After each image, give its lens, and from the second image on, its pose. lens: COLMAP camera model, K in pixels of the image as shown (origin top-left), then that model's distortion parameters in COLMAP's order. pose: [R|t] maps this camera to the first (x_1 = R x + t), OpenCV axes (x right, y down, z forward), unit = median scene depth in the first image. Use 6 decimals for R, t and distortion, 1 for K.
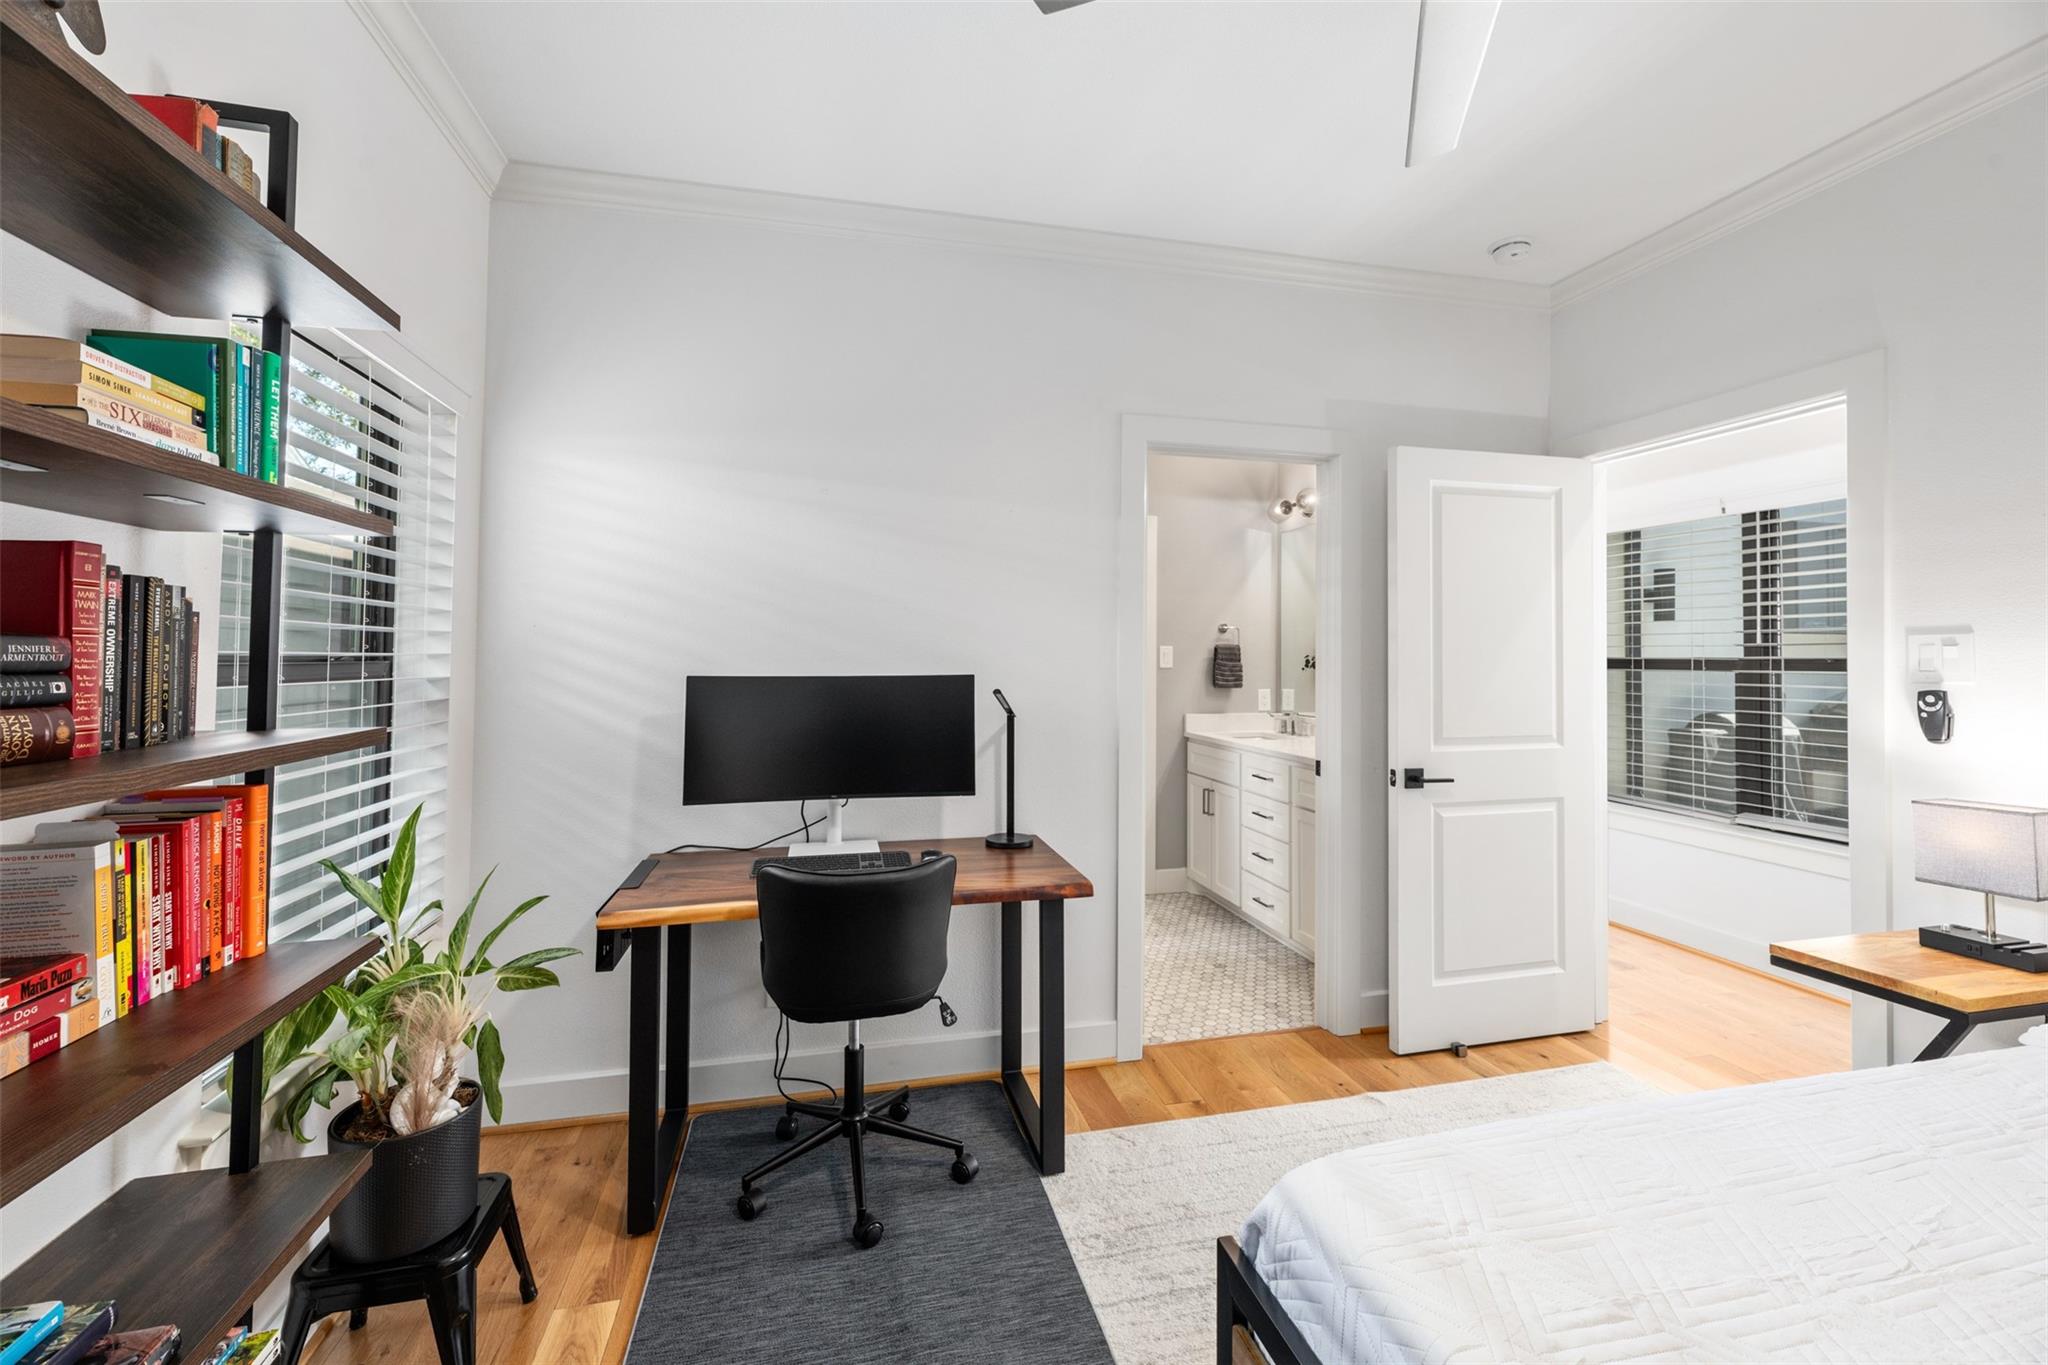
lens RADIAL K [[839.8, 0, 1028.7], [0, 839.8, 669.5], [0, 0, 1]] dist [-0.000440, -0.000391]
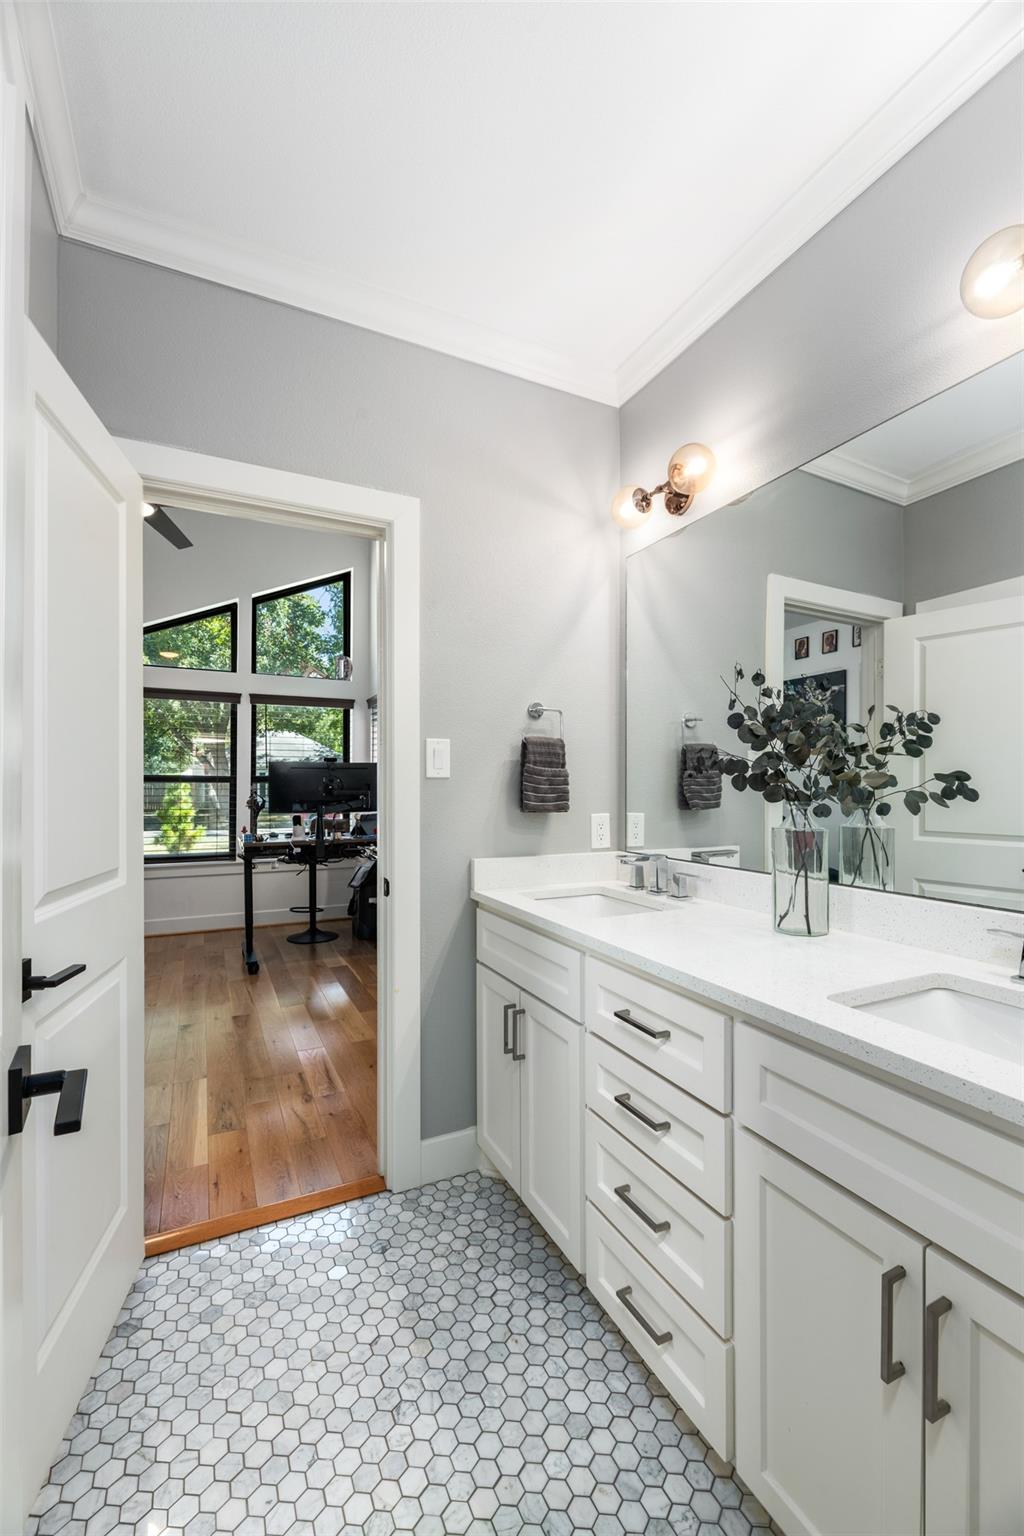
lens RADIAL K [[629.8, 0, 507.7], [0, 629.8, 776.3], [0, 0, 1]] dist [-0.000440, -0.000391]
pose [[0.970706, 0.001565, 0.240266, 0.107903], [-0.001743, 0.999998, 0.000531, -0.003164], [-0.240264, -0.000935, 0.970707, 0.583751]]
